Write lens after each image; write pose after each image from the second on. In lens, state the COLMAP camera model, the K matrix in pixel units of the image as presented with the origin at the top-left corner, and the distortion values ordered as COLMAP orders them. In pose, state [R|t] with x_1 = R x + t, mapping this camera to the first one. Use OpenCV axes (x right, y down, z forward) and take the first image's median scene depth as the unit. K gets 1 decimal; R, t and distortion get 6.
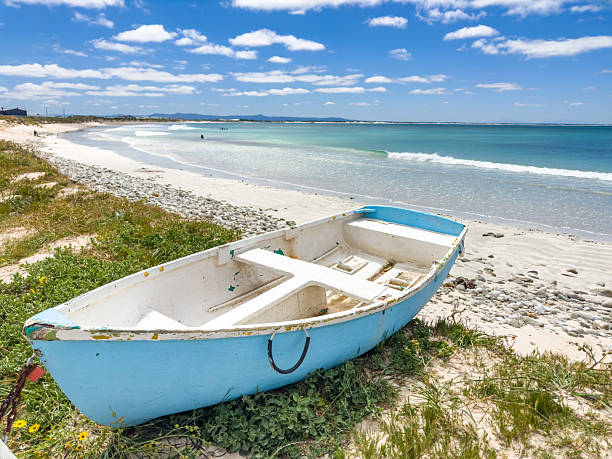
lens RADIAL K [[441.8, 0, 306.0], [0, 441.8, 229.5], [0, 0, 1]] dist [-0.003990, -0.002077]
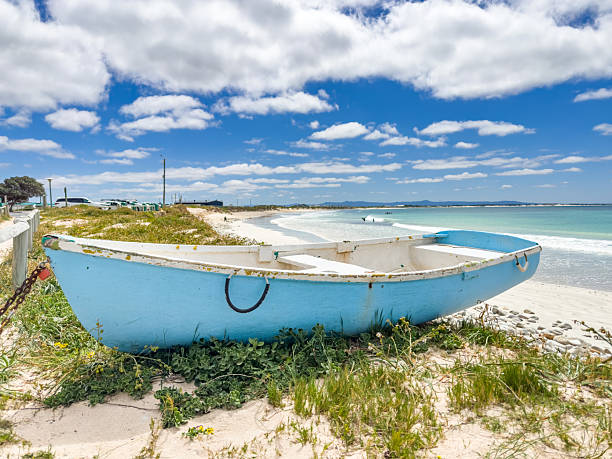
lens RADIAL K [[441.8, 0, 306.0], [0, 441.8, 229.5], [0, 0, 1]] dist [-0.003990, -0.002077]
pose [[0.932872, -0.006690, -0.360146, 0.364499], [-0.062106, 0.981867, -0.179108, 0.228271], [0.354813, 0.189452, 0.915541, 0.018509]]
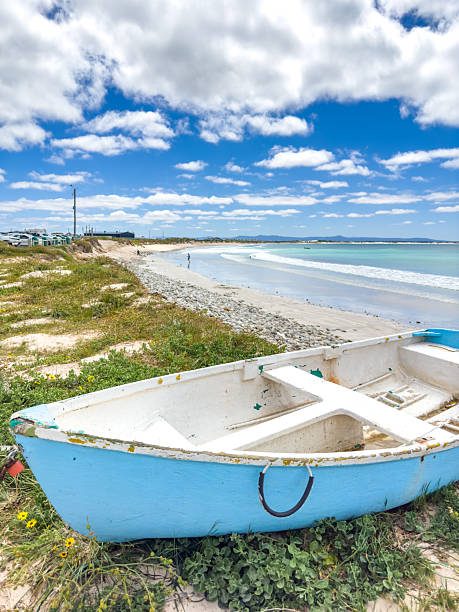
lens RADIAL K [[441.8, 0, 234.8], [0, 441.8, 308.0], [0, 0, 1]] dist [-0.003990, -0.002077]
pose [[0.945757, 0.044517, -0.321809, 0.091743], [-0.074137, 0.994004, -0.080377, 0.006529], [0.316301, 0.099876, 0.943387, 0.111664]]
